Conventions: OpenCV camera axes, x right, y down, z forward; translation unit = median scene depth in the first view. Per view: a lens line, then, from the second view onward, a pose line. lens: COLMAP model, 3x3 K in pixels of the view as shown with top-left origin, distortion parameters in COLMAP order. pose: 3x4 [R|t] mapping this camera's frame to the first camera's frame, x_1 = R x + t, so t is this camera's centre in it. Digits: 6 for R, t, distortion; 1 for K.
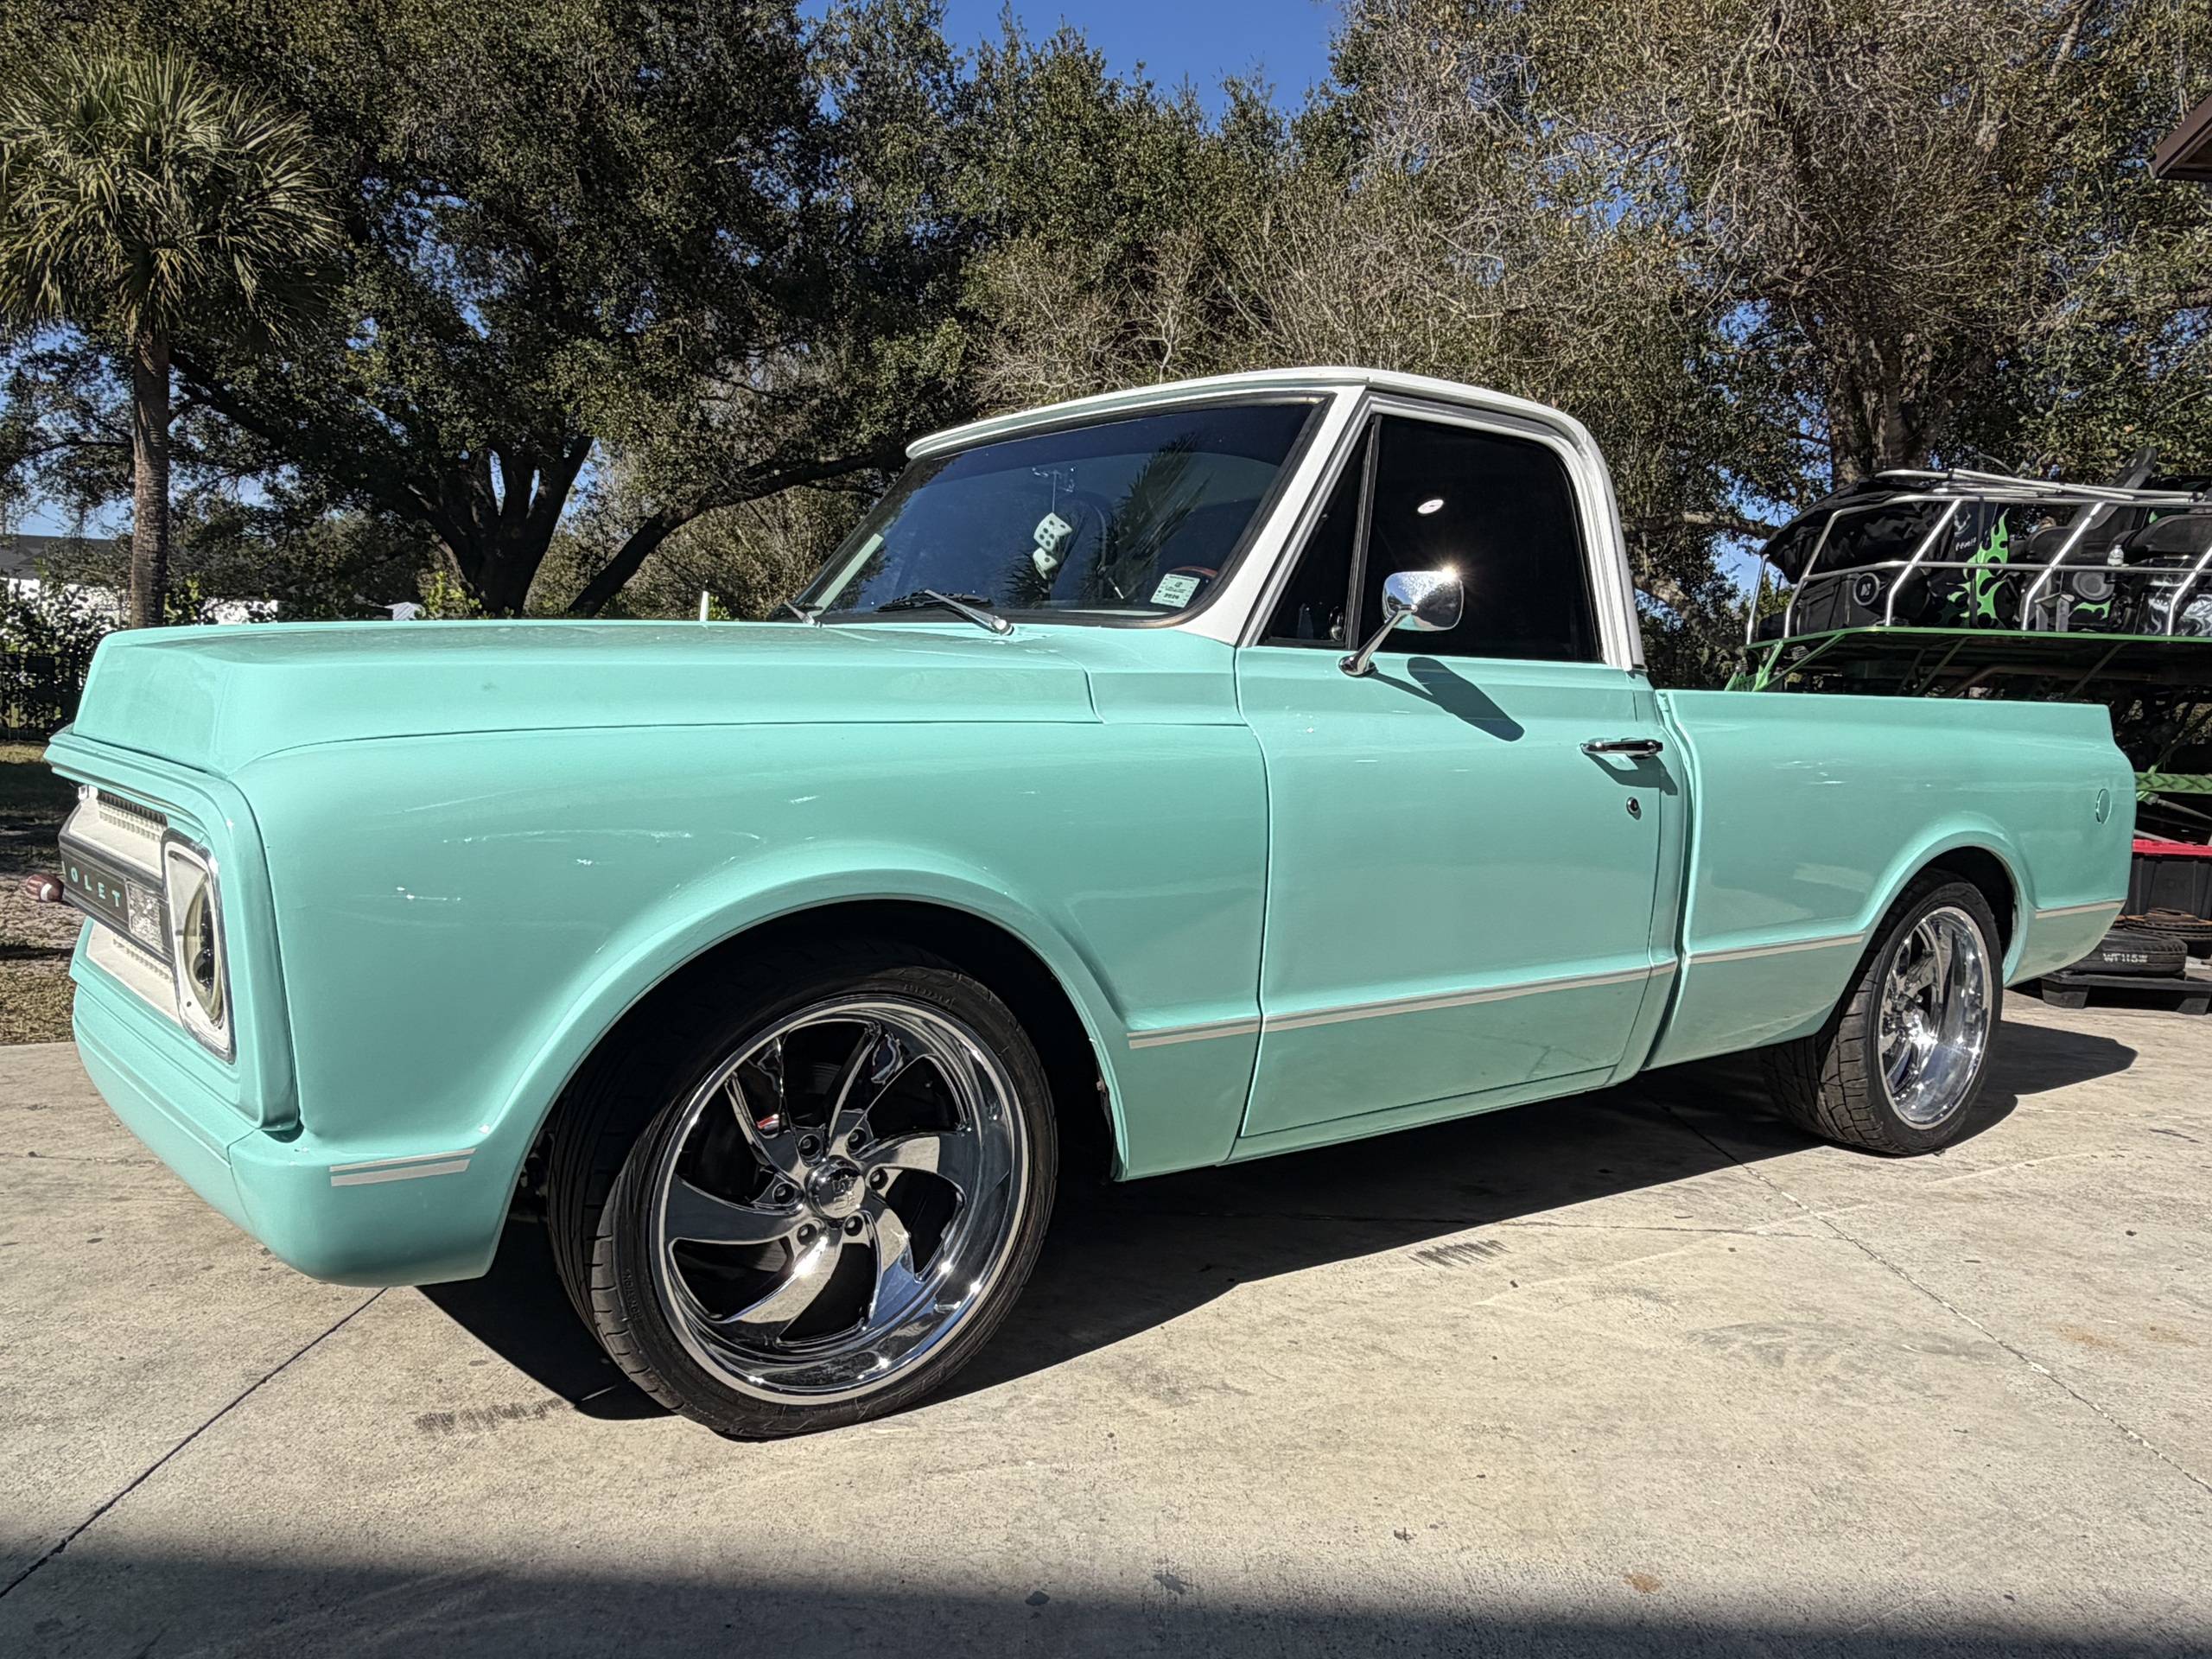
lens RADIAL K [[1602.3, 0, 1106.0], [0, 1602.3, 829.5], [0, 0, 1]] dist [0.001948, -0.001178]
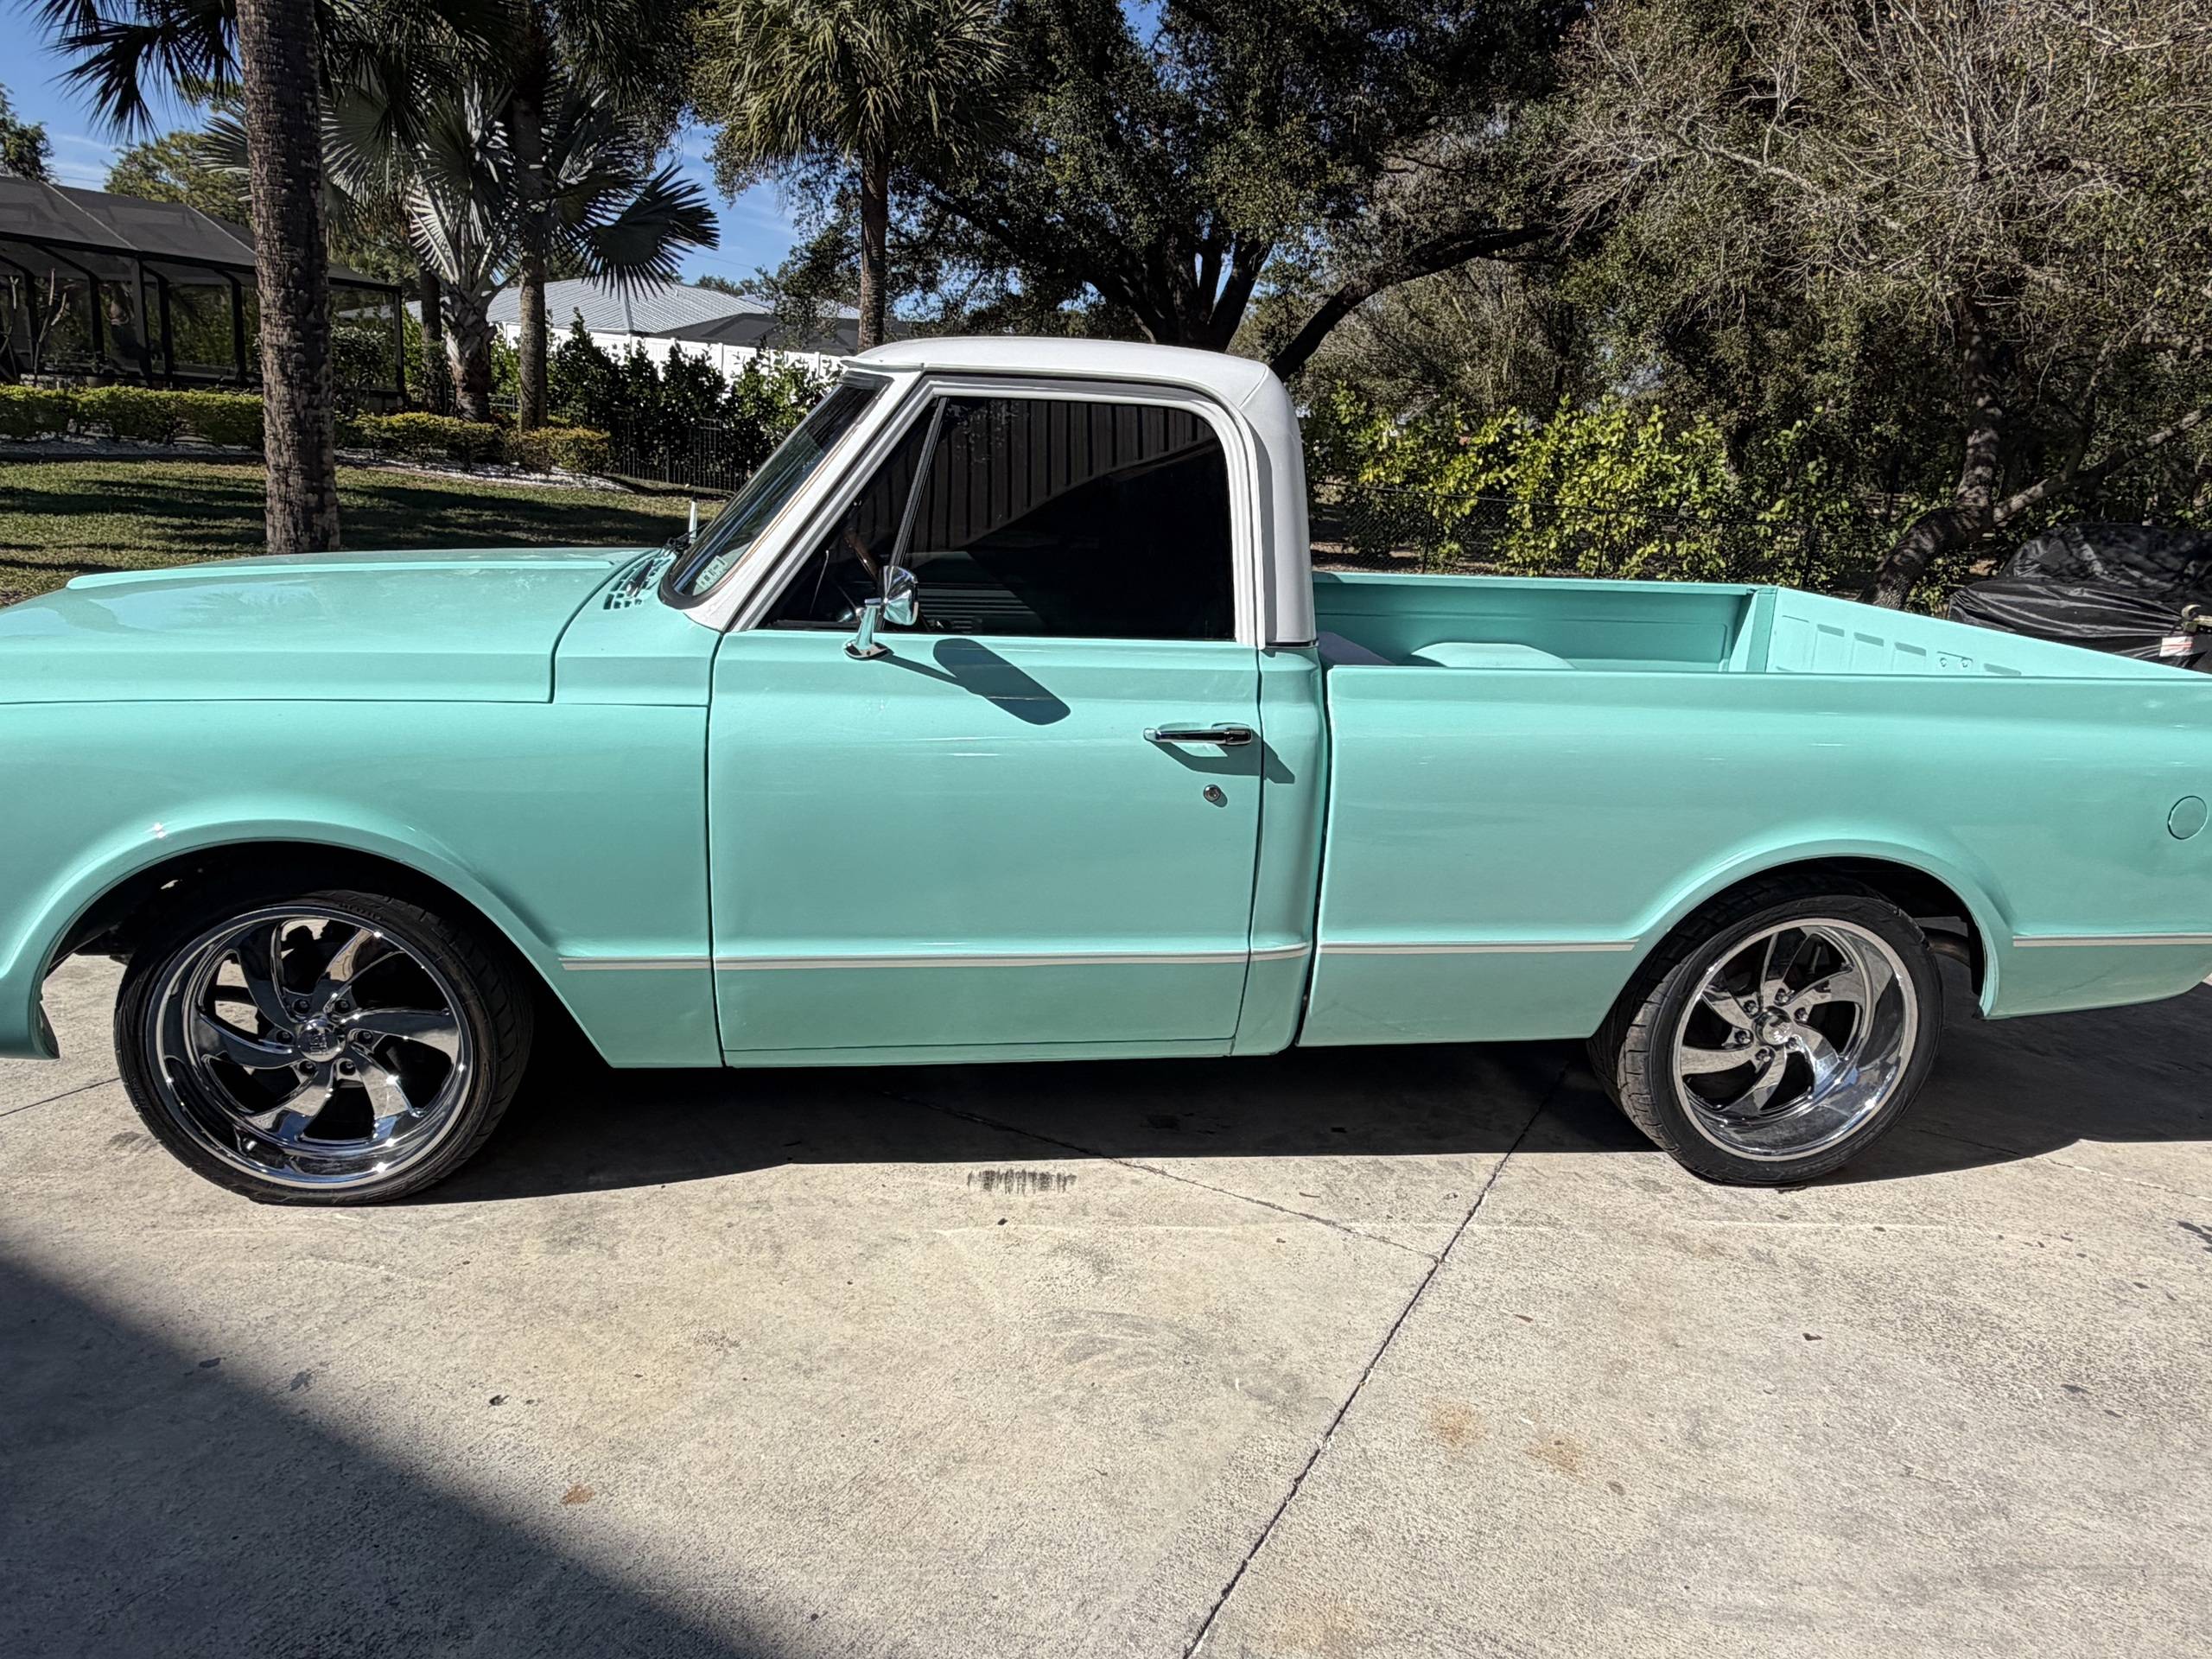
lens RADIAL K [[1522.9, 0, 1107.2], [0, 1522.9, 821.2], [0, 0, 1]] dist [0.001342, -0.000339]
pose [[0.881577, 0.130389, -0.453675, 0.699094], [-0.057545, 0.983611, 0.170876, -0.154174], [0.468520, -0.124534, 0.874632, 0.148342]]
